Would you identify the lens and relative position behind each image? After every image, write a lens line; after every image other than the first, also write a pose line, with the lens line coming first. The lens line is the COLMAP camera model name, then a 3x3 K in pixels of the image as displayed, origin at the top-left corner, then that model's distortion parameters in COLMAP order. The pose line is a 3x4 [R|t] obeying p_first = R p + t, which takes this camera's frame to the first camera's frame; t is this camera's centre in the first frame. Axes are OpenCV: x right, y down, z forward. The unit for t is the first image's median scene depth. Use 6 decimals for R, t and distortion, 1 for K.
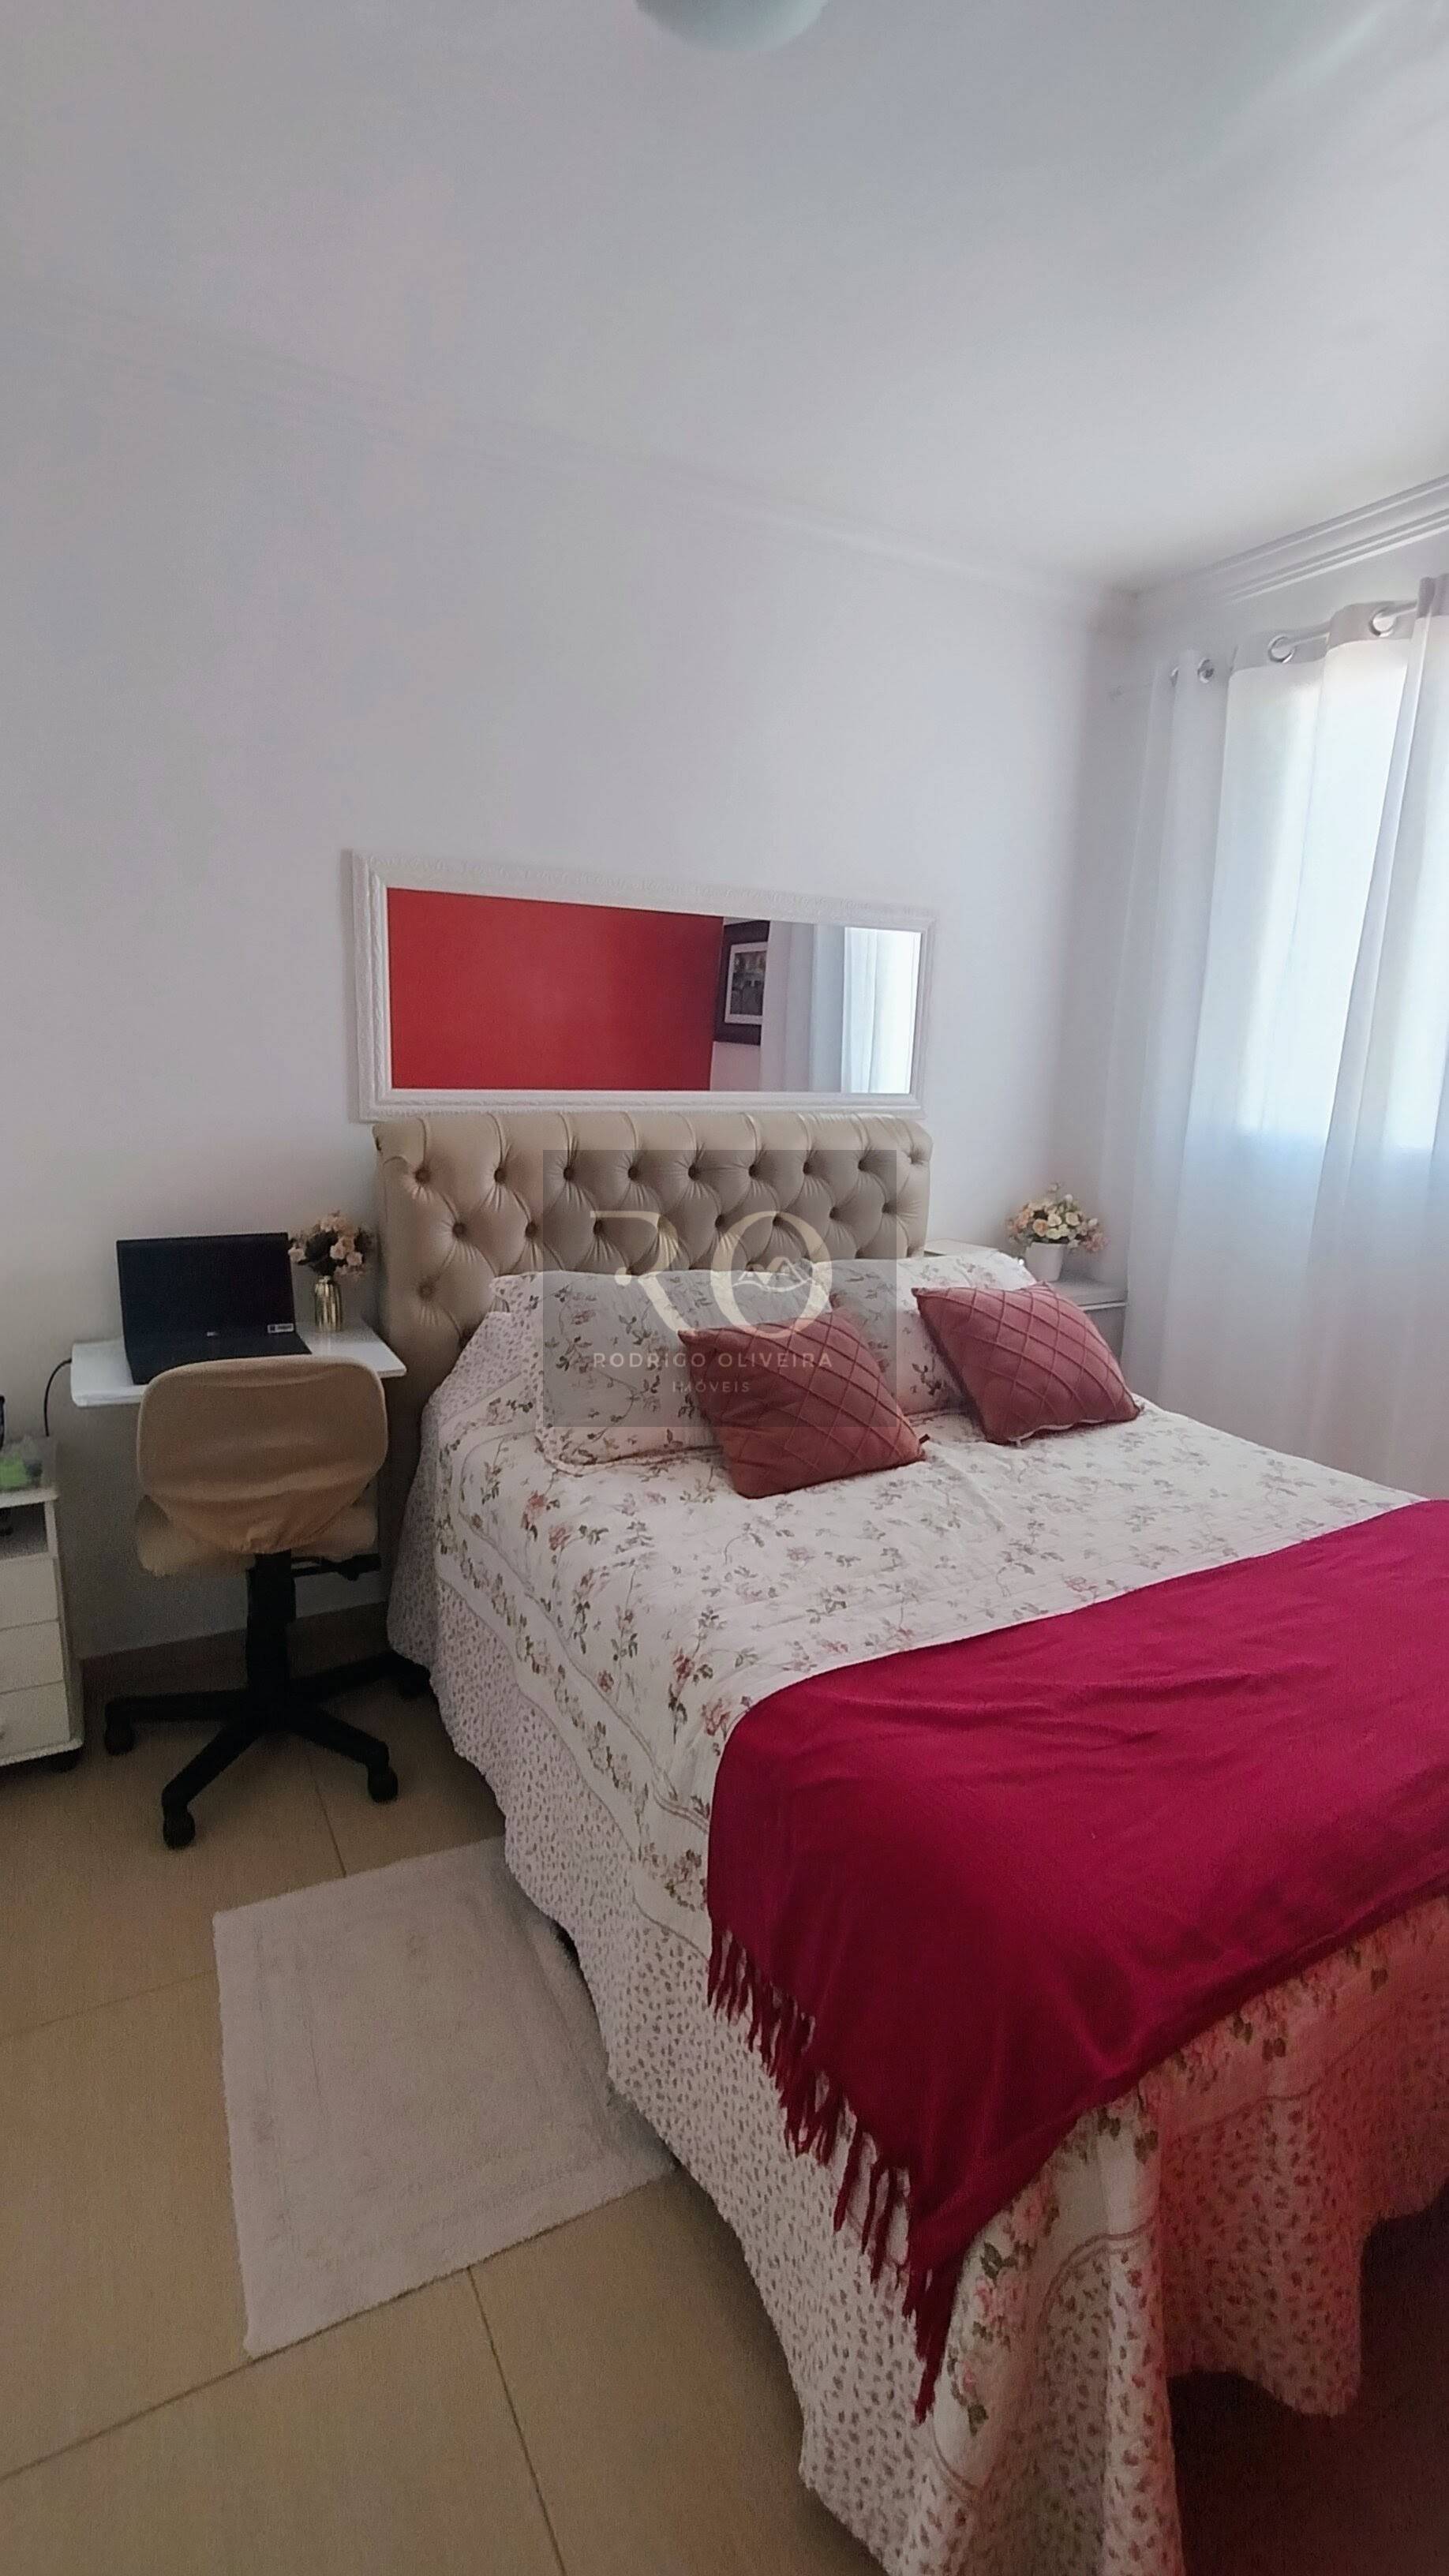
lens RADIAL K [[1165.0, 0, 723.7], [0, 1165.0, 1280.9], [0, 0, 1]] dist [-0.007043, 0.003848]
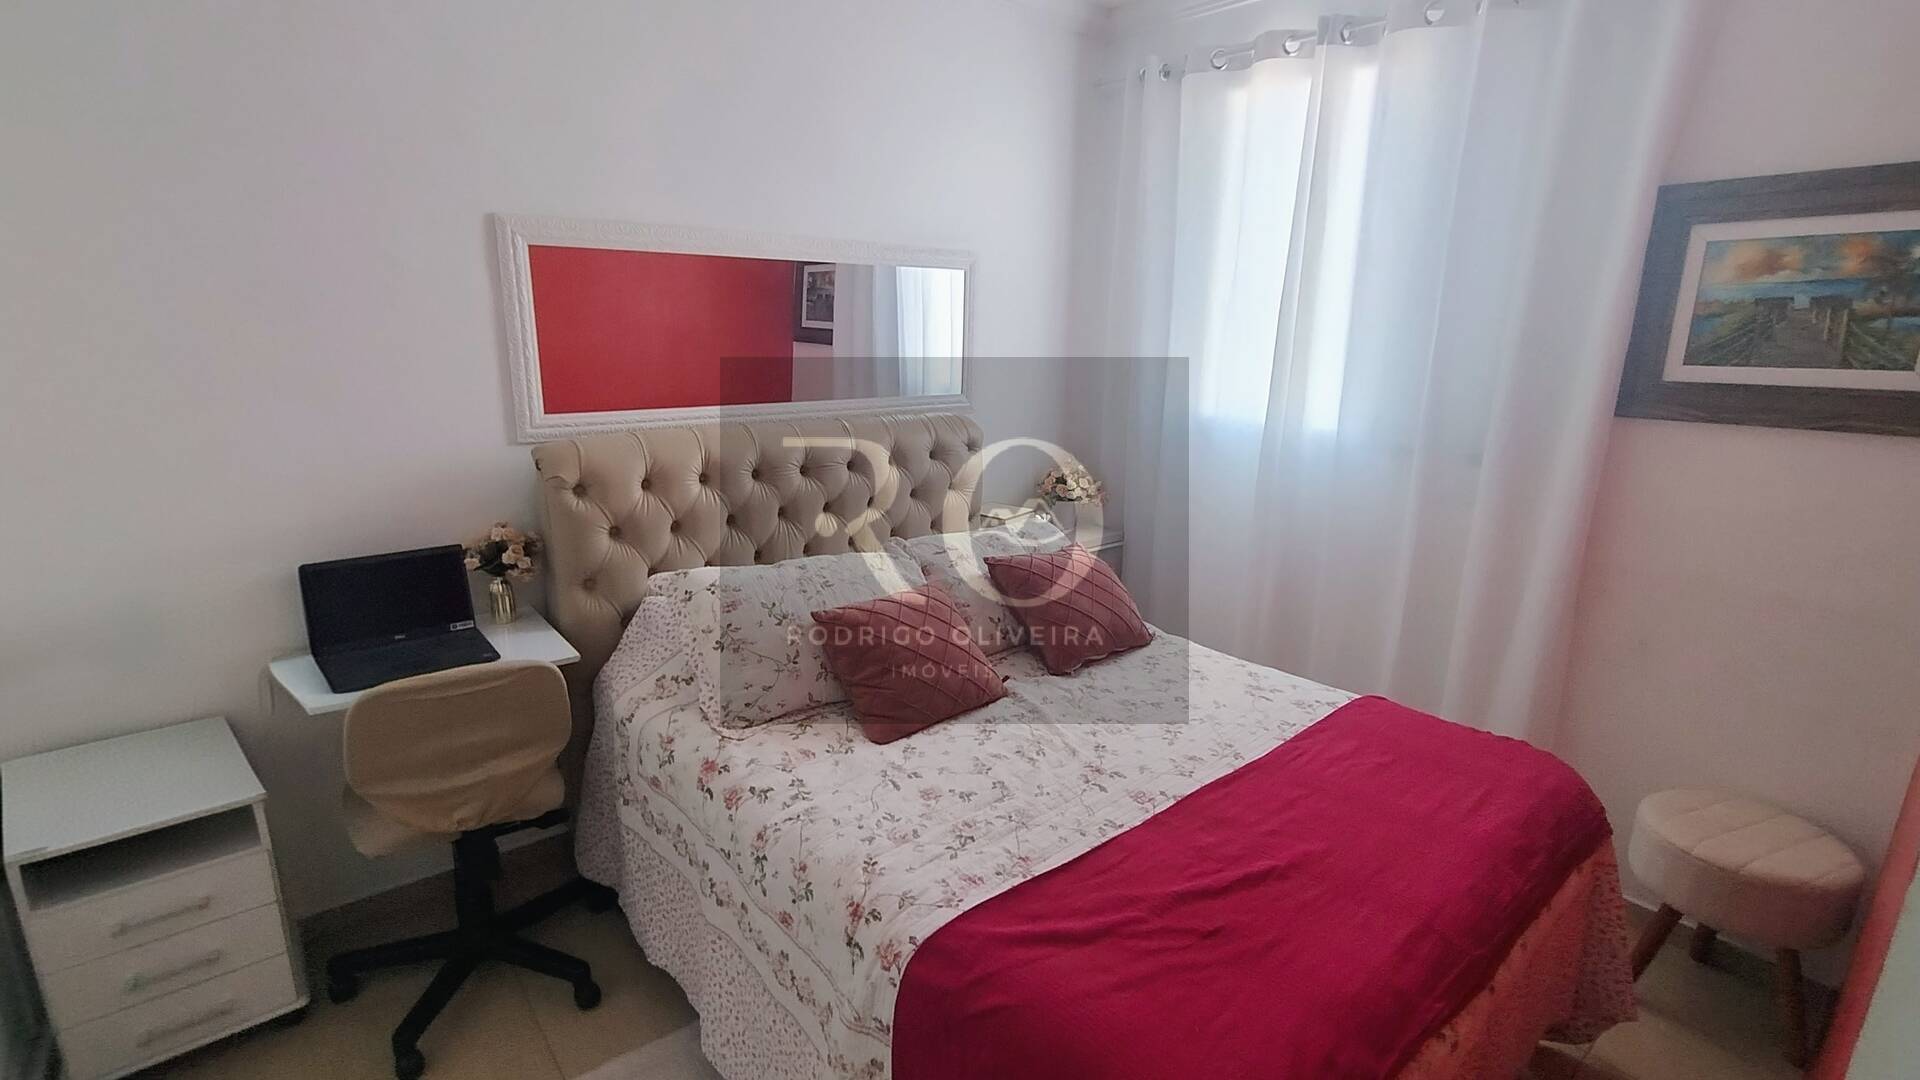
lens RADIAL K [[868.3, 0, 958.4], [0, 868.3, 540.7], [0, 0, 1]] dist [-0.007043, 0.003848]
pose [[0.980857, -0.061997, 0.184597, -0.051650], [0.052373, 0.997024, 0.056569, -0.079124], [-0.187555, -0.045818, 0.981185, 0.057764]]
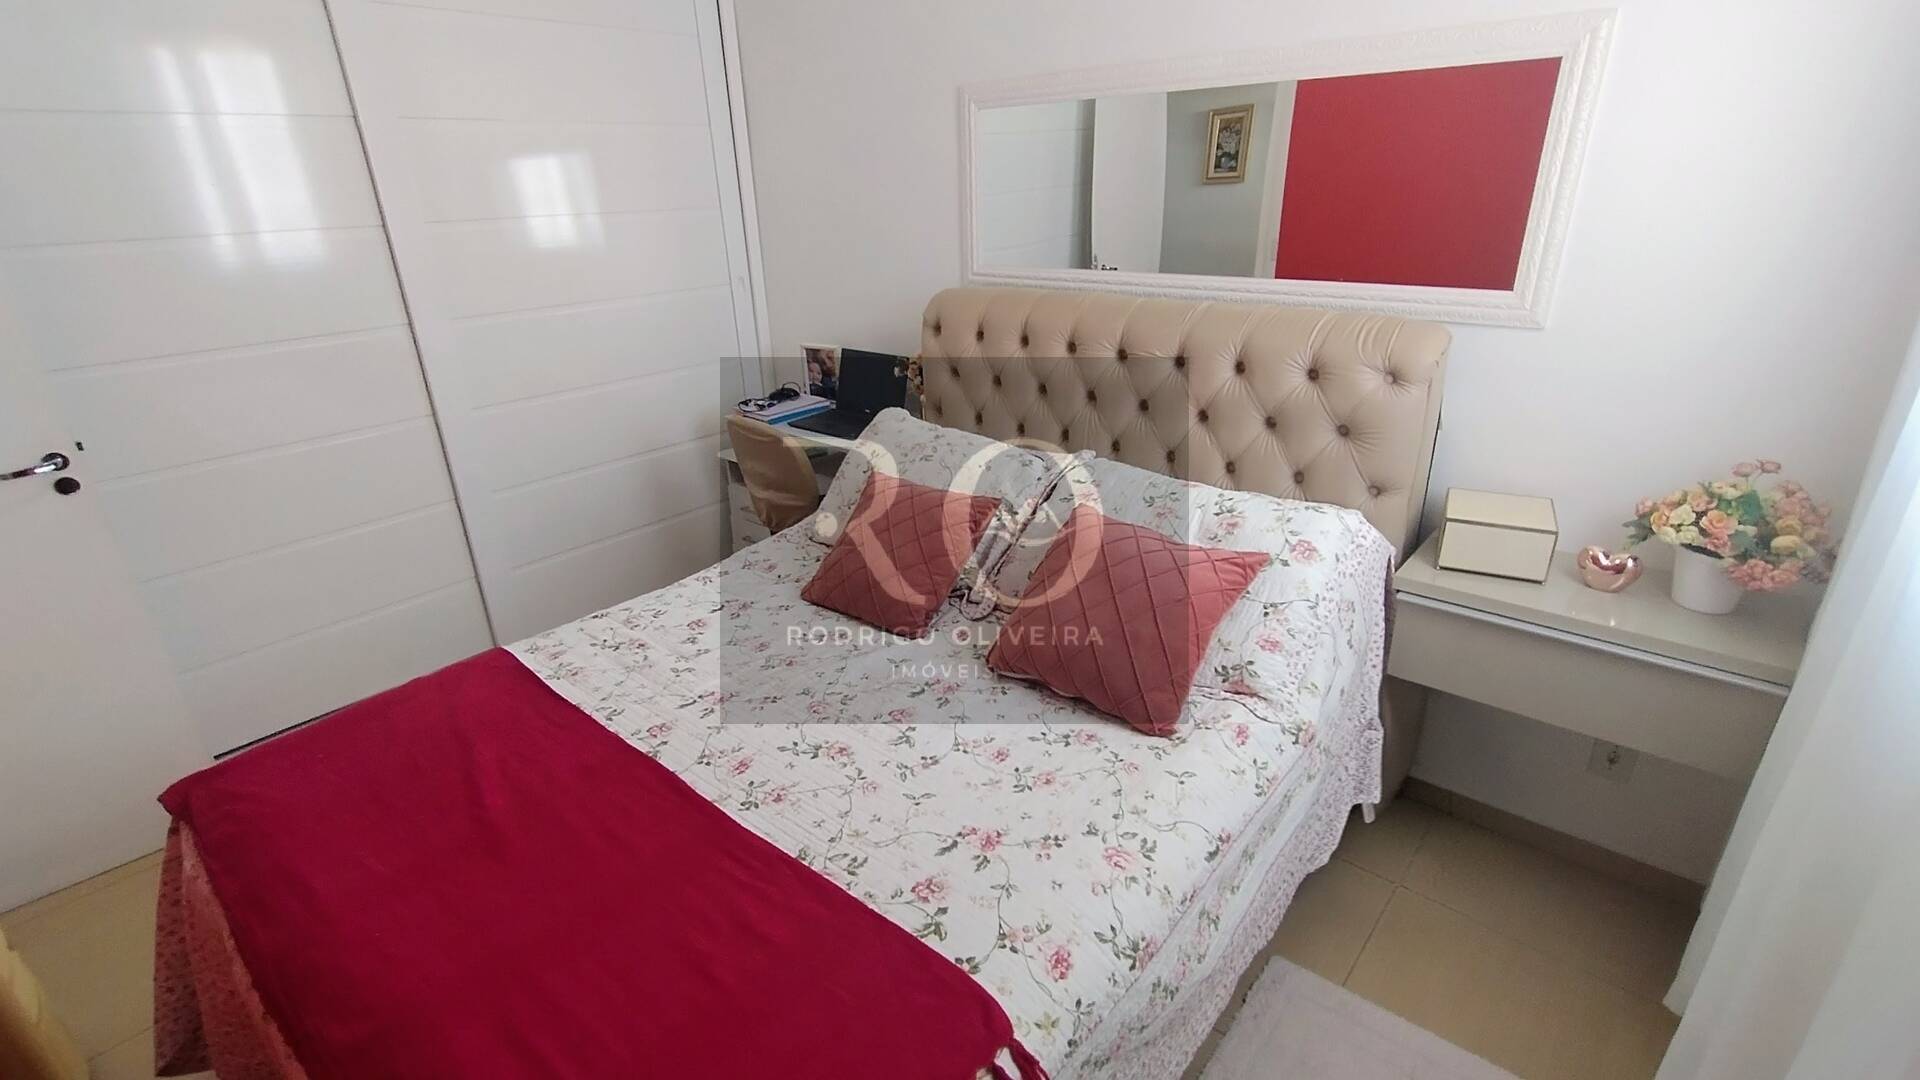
lens RADIAL K [[886.7, 0, 957.8], [0, 886.7, 541.4], [0, 0, 1]] dist [-0.002024, 0.001280]
pose [[0.352863, 0.315231, -0.880975, 0.879371], [-0.166545, 0.947665, 0.272387, -0.161633], [0.920734, 0.050606, 0.386896, 0.718867]]
